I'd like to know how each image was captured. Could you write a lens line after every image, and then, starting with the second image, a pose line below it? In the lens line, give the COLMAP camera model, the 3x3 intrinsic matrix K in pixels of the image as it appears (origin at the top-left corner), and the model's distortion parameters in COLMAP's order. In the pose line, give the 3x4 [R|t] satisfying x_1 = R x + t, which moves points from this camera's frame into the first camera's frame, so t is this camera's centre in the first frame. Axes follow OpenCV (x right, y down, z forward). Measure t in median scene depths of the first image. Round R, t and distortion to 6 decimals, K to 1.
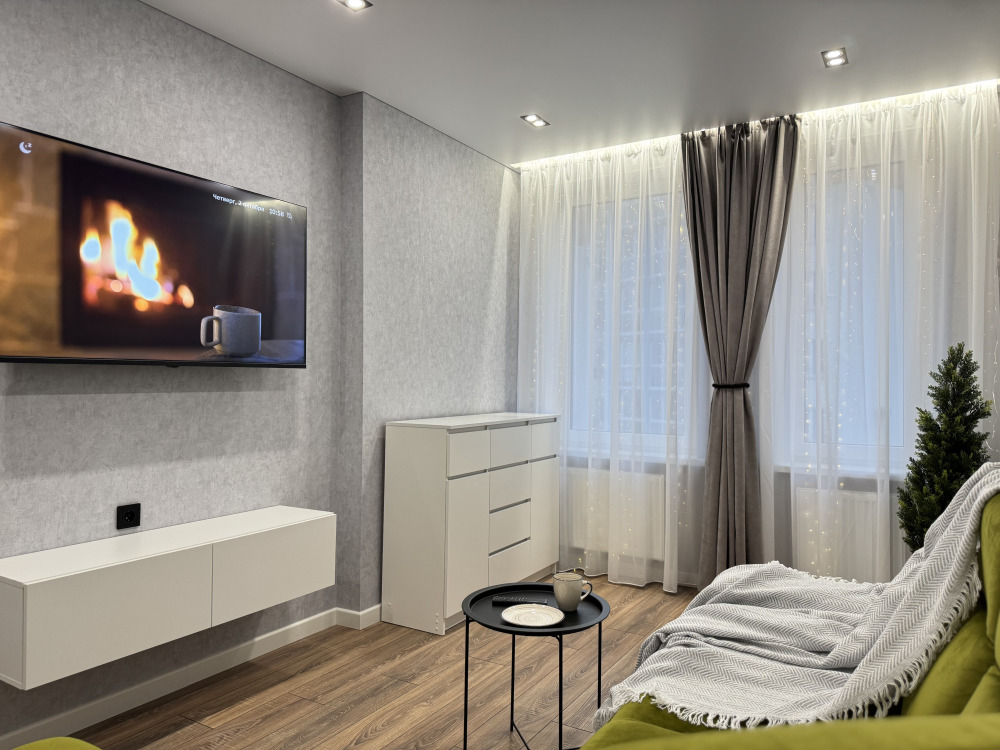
lens RADIAL K [[703.9, 0, 500.0], [0, 703.9, 375.0], [0, 0, 1]] dist [0.010131, -0.000422]
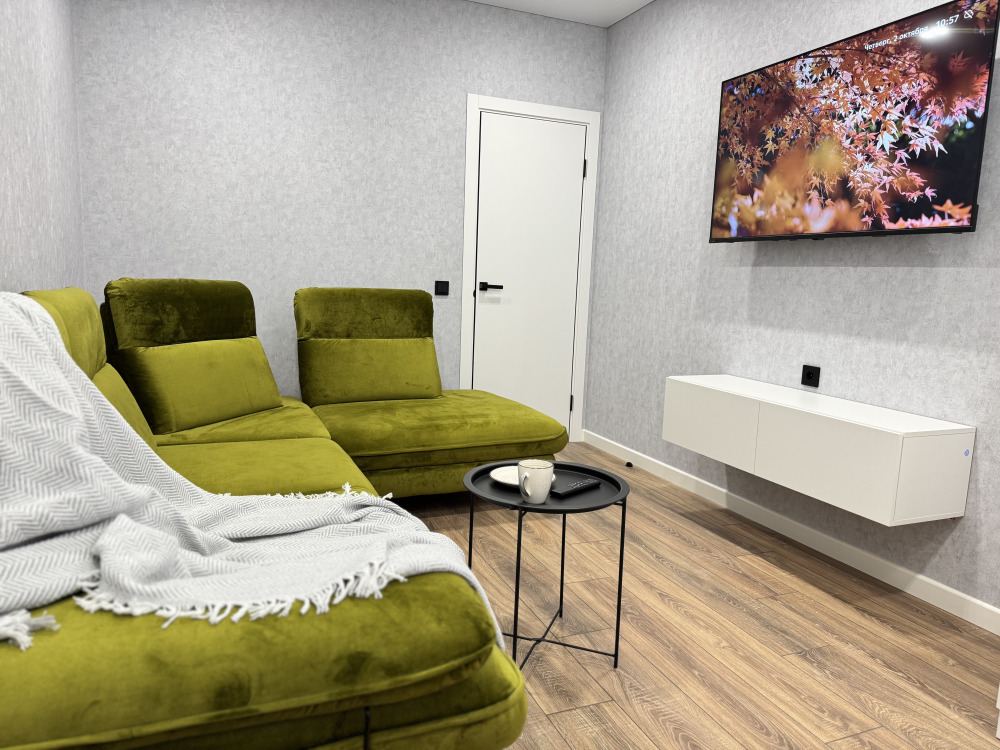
lens RADIAL K [[703.9, 0, 500.0], [0, 703.9, 375.0], [0, 0, 1]] dist [0.010131, -0.000422]
pose [[-0.587764, 0.087534, -0.804283, 0.630412], [-0.037301, 0.990140, 0.135021, 0.059271], [0.808172, 0.109361, -0.578704, 1.163042]]
